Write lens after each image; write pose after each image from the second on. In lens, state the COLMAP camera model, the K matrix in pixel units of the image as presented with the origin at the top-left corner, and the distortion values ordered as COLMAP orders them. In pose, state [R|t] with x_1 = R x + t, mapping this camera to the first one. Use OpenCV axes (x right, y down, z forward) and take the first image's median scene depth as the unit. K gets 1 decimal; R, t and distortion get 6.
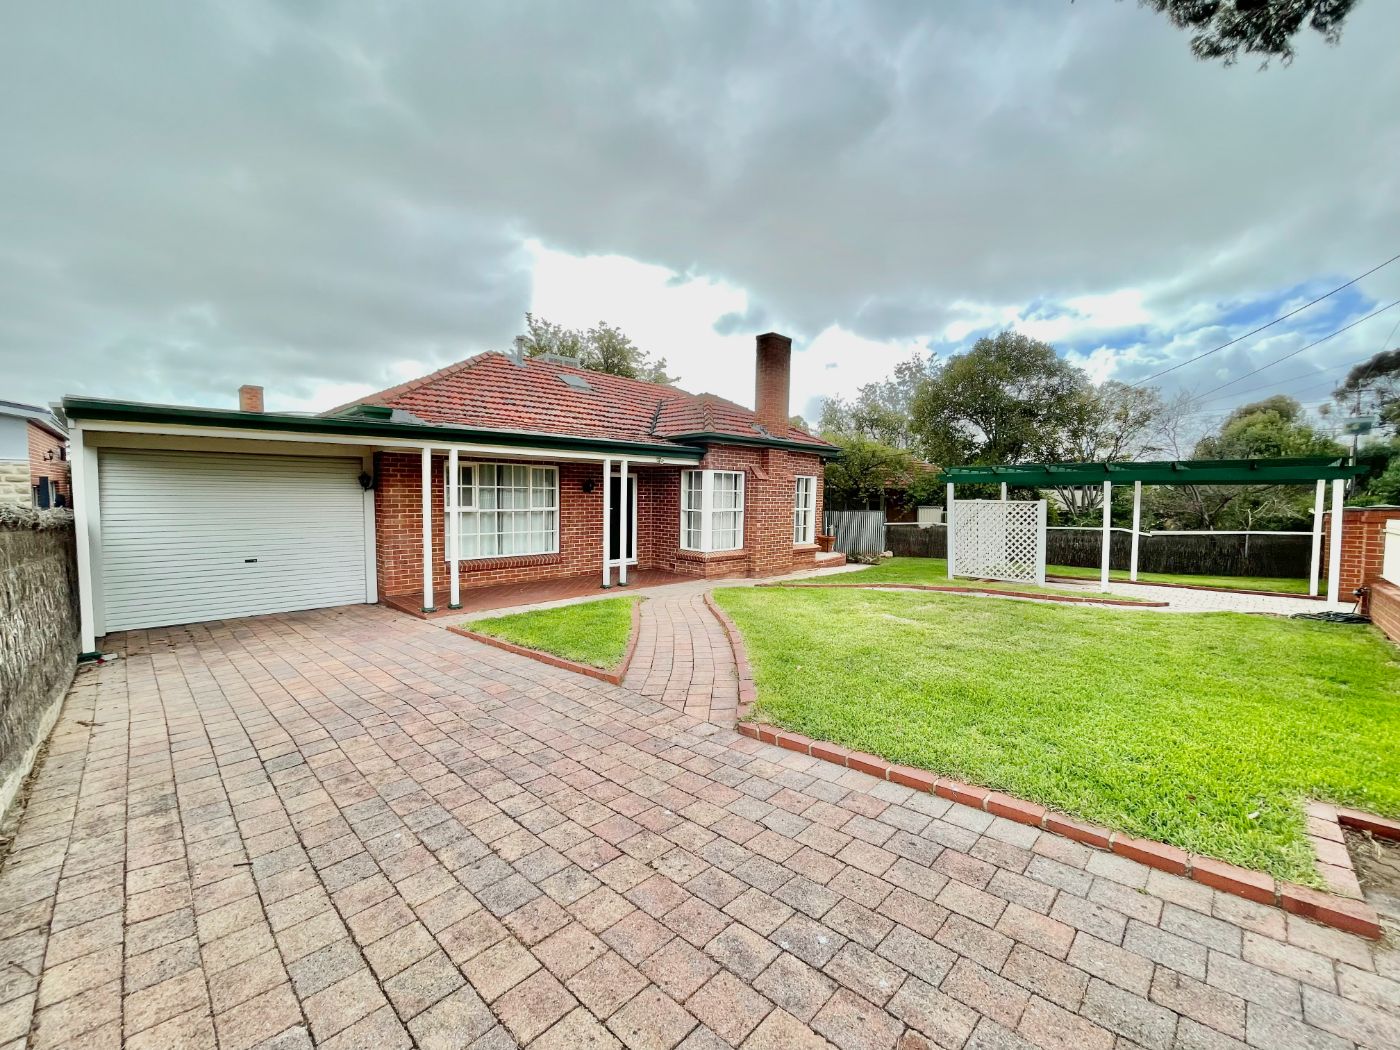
lens RADIAL K [[562.7, 0, 701.3], [0, 562.7, 529.2], [0, 0, 1]] dist [-0.004612, 0.000400]
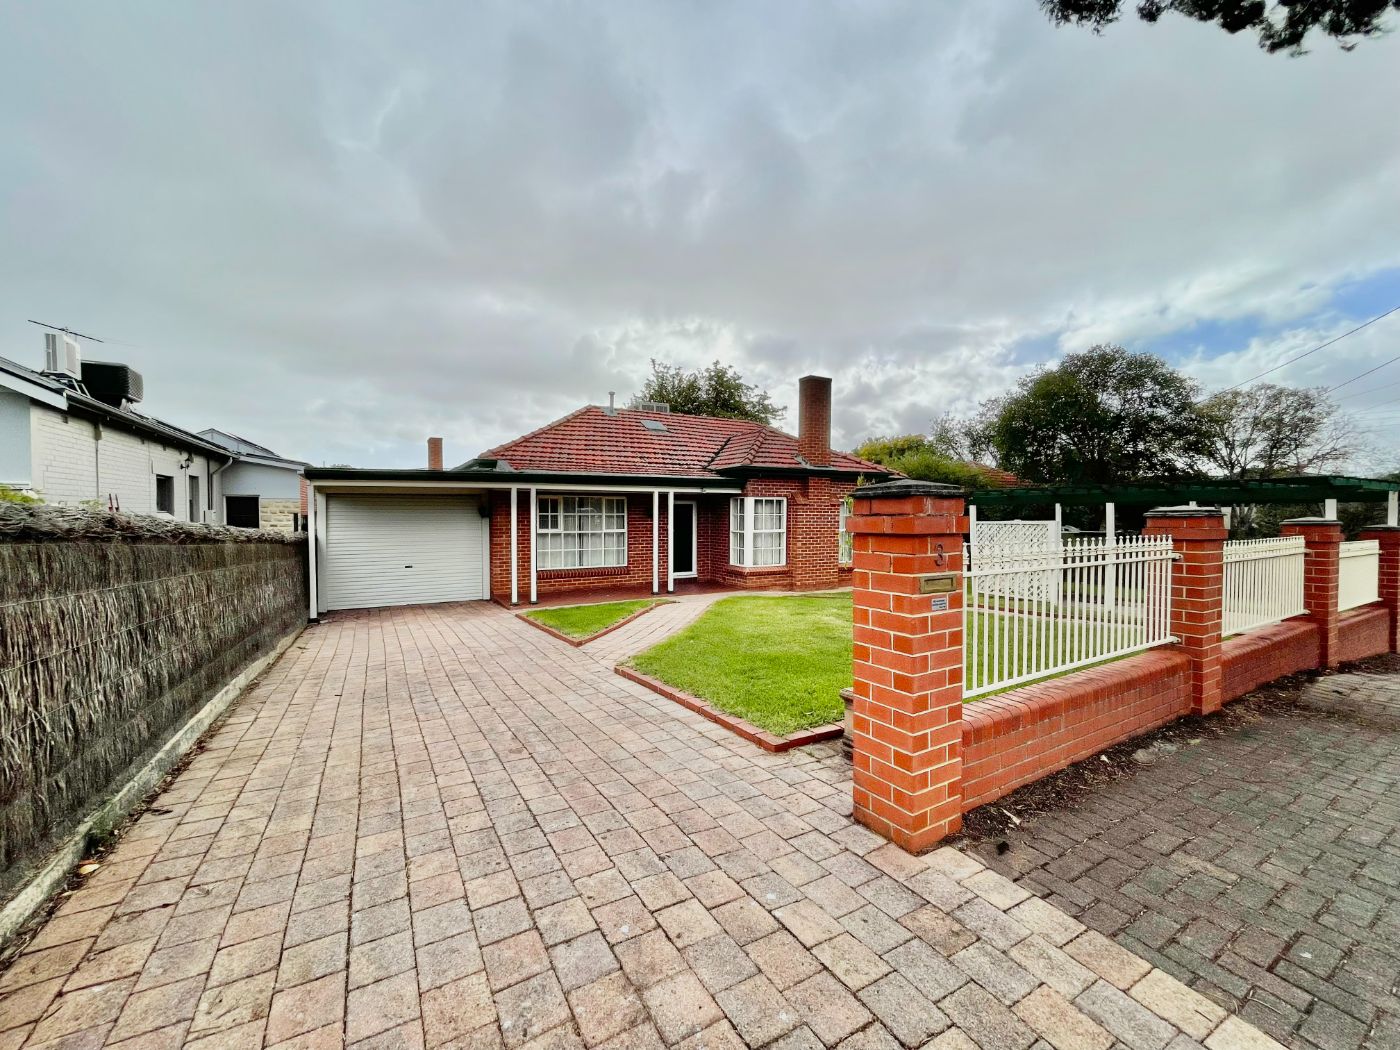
lens RADIAL K [[562.7, 0, 699.2], [0, 562.7, 527.3], [0, 0, 1]] dist [-0.004612, 0.000400]
pose [[0.962658, -0.005660, -0.270661, 0.248456], [-0.005412, 0.999179, -0.040141, 0.005193], [0.270667, 0.040106, 0.961837, -0.164355]]
